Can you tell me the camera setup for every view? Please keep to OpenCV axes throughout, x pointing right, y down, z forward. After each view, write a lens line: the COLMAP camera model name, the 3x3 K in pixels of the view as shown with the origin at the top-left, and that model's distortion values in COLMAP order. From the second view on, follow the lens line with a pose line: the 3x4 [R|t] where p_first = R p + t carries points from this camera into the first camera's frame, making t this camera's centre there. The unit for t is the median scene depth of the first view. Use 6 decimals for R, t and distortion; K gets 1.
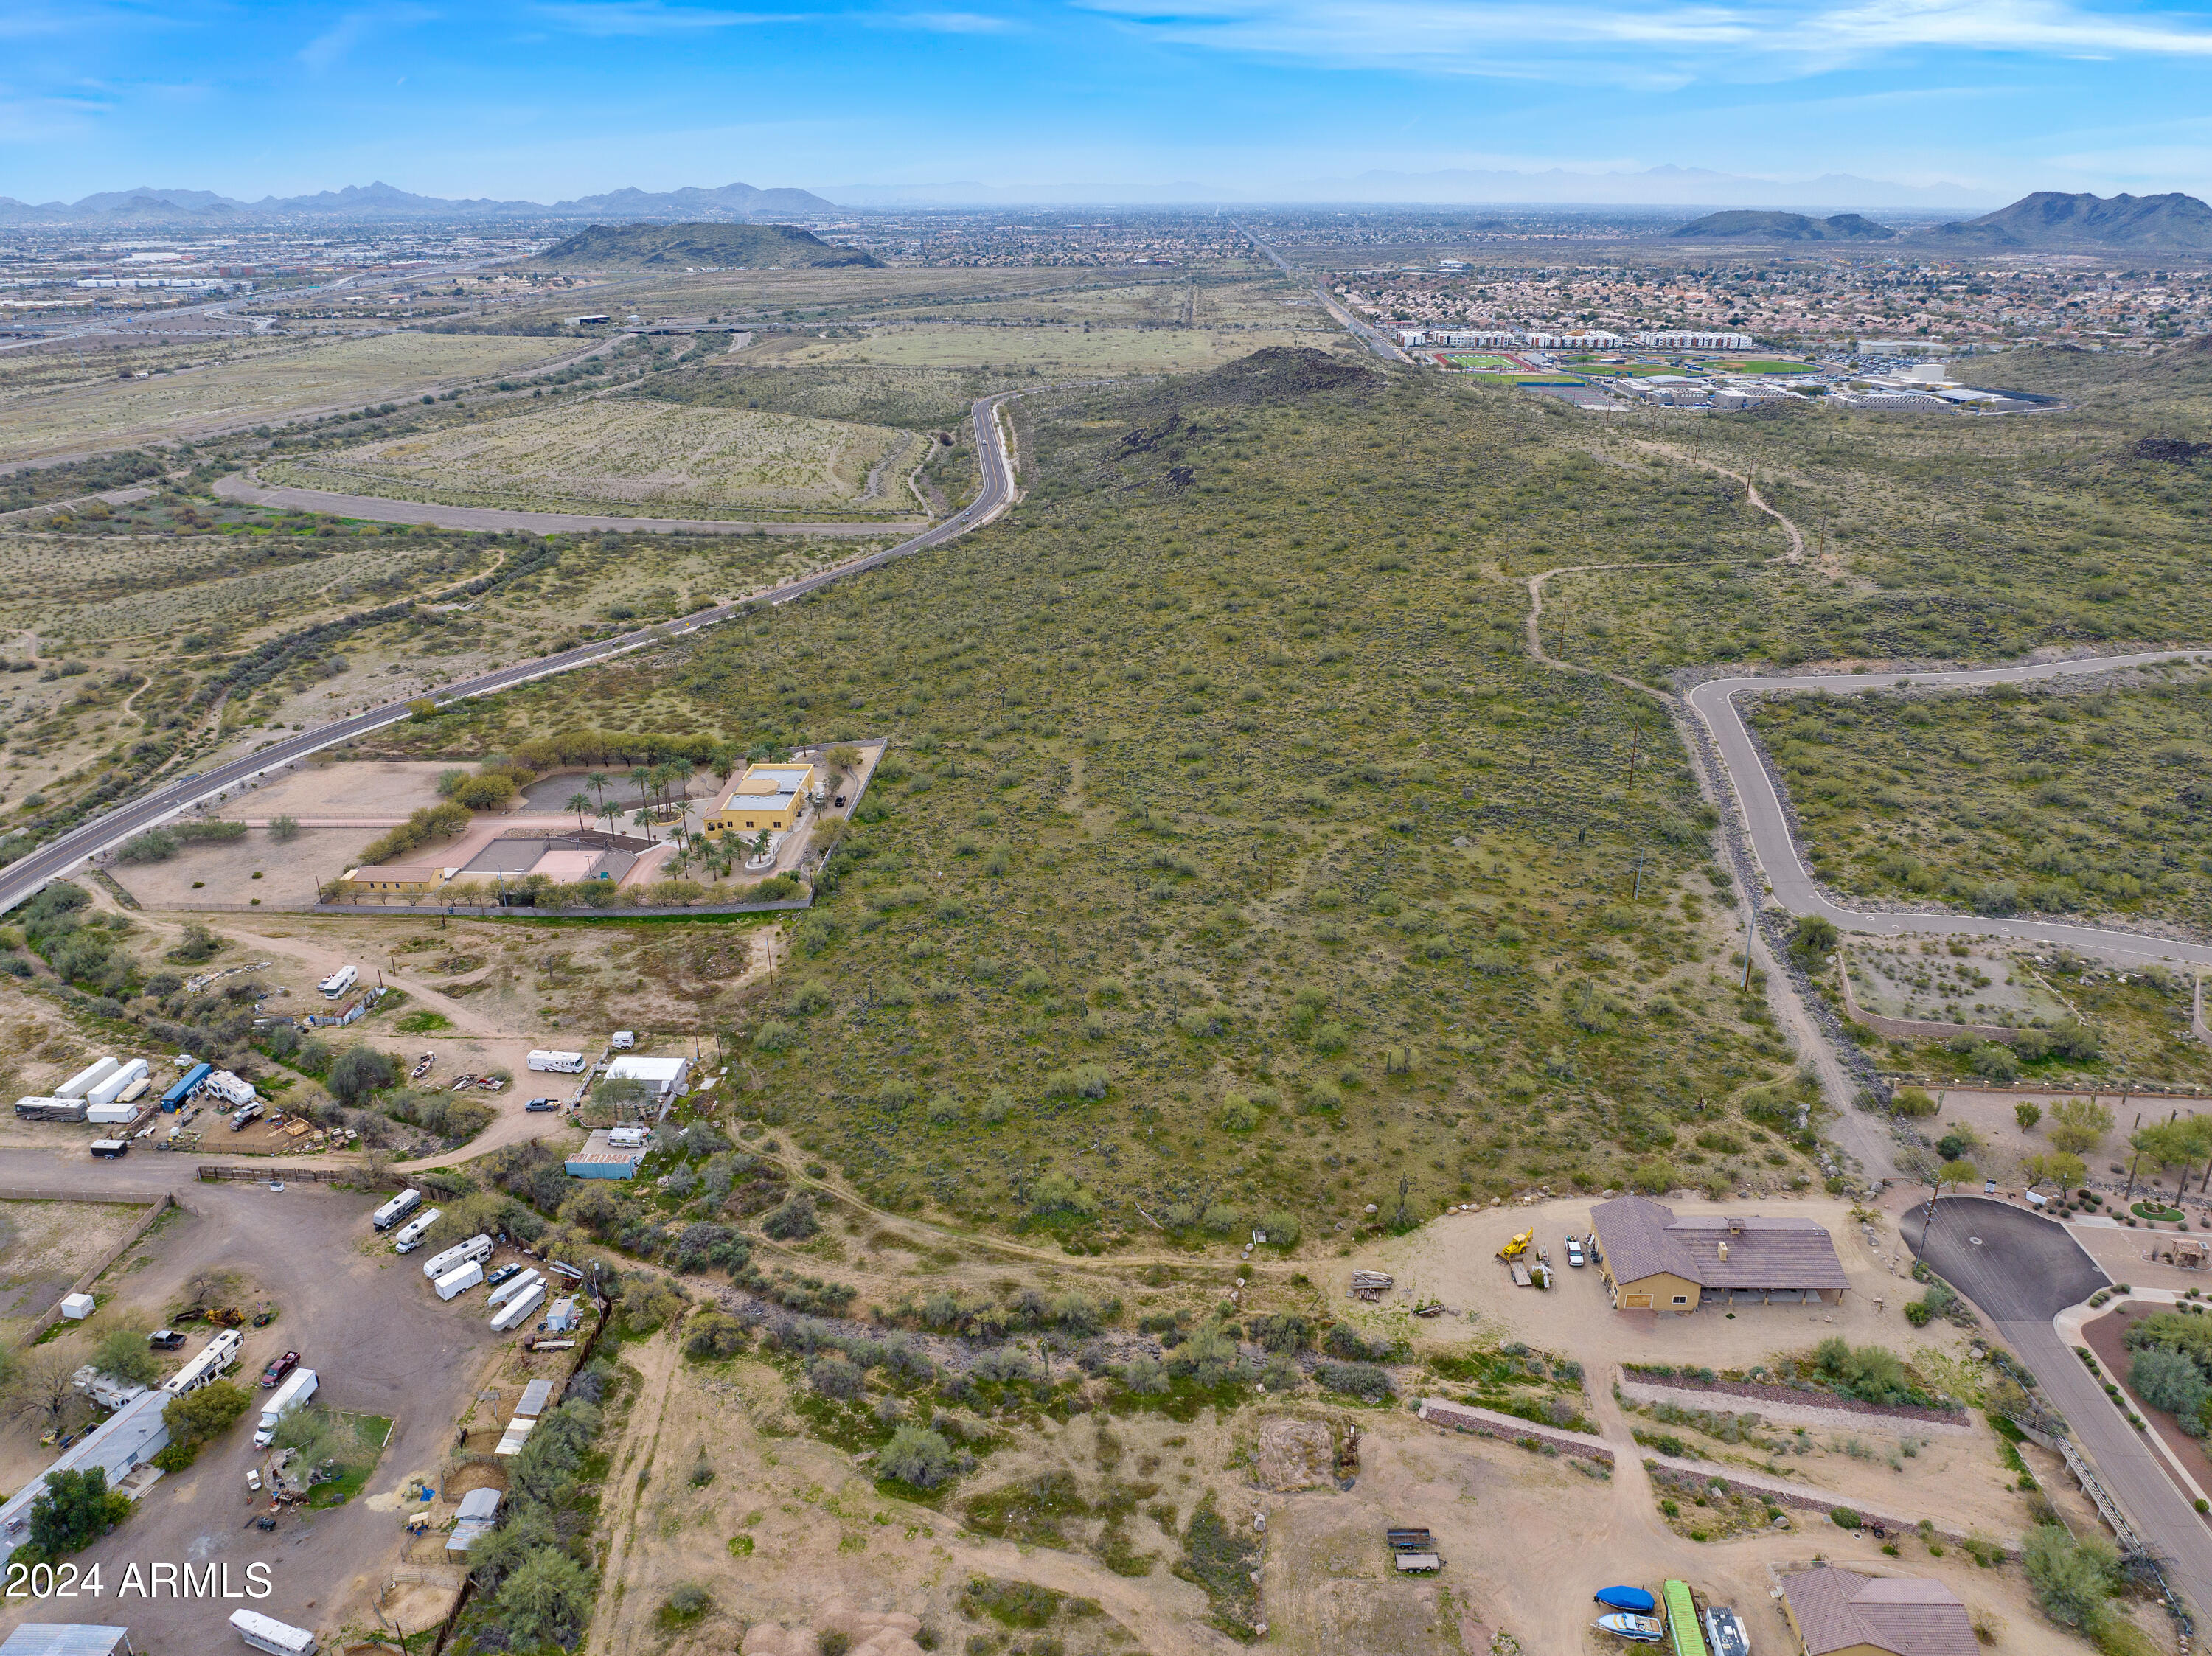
lens RADIAL K [[1559.7, 0, 1101.3], [0, 1559.7, 714.9], [0, 0, 1]] dist [-0.032118, 0.004326]
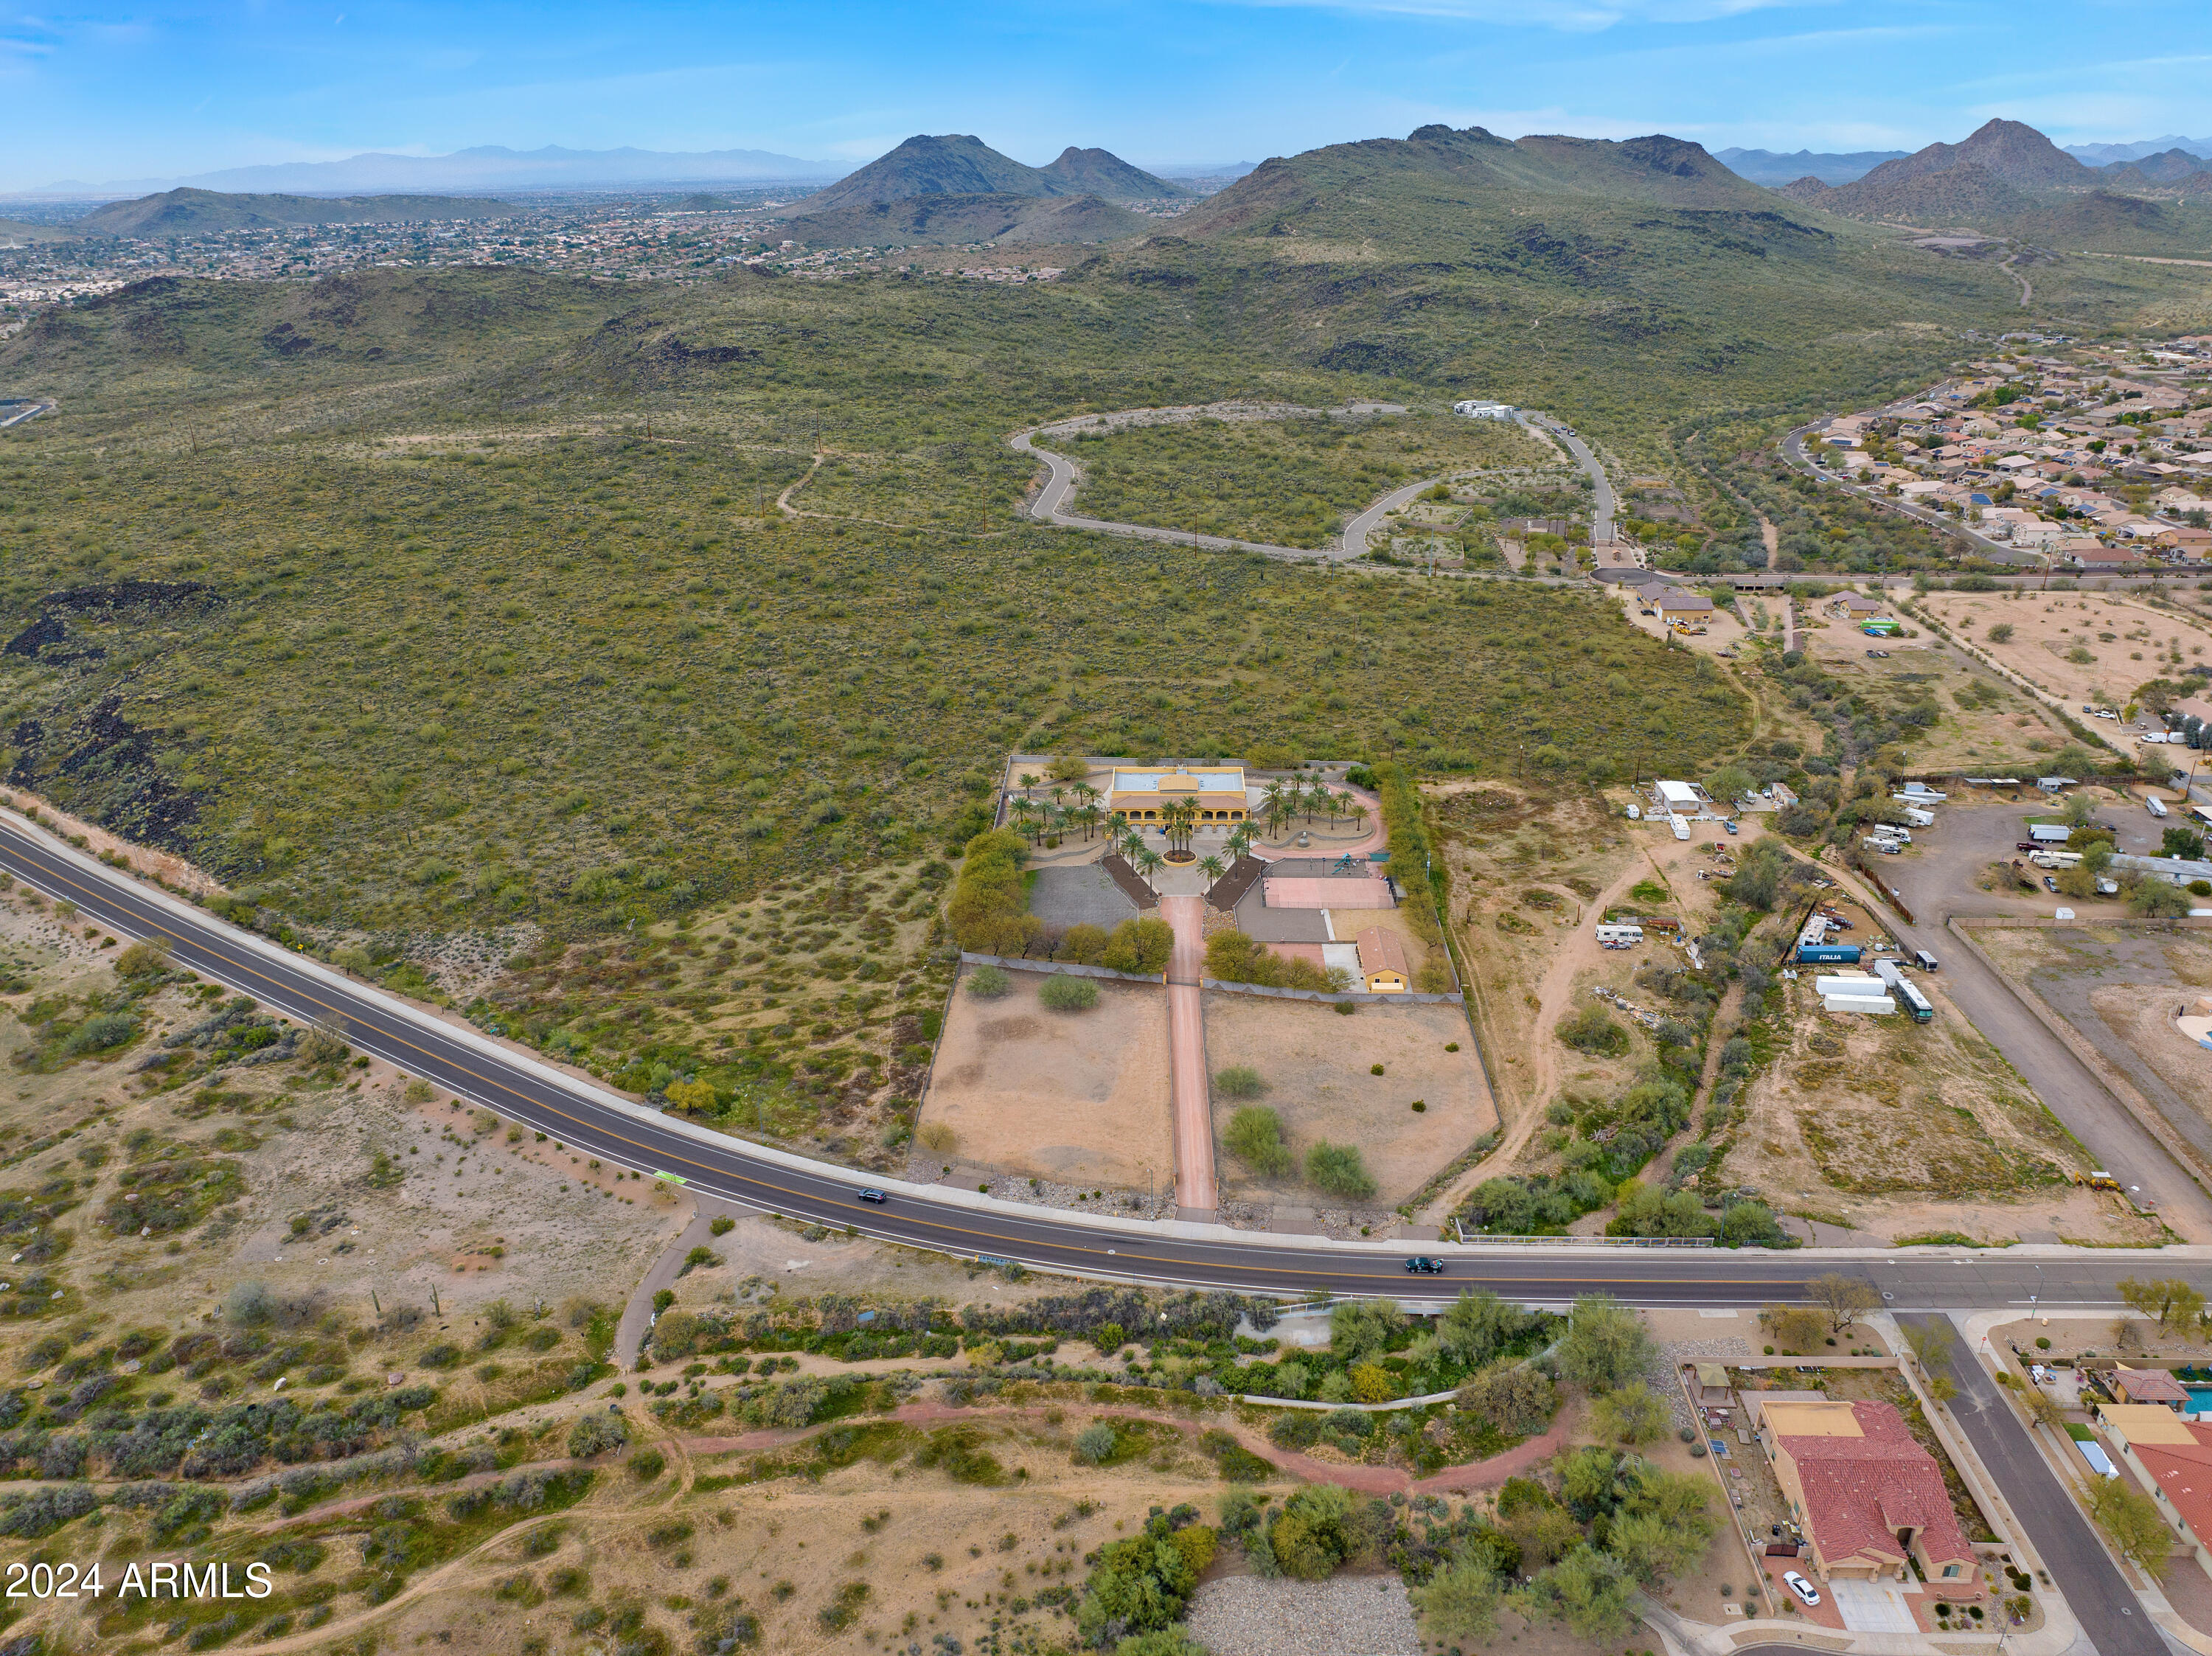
lens RADIAL K [[1547.4, 0, 1106.0], [0, 1547.4, 828.0], [0, 0, 1]] dist [-0.038937, 0.005480]
pose [[0.004557, -0.391449, 0.920189, -1.464160], [0.334642, 0.867740, 0.367480, -0.390438], [-0.942334, 0.306259, 0.134950, 1.214878]]
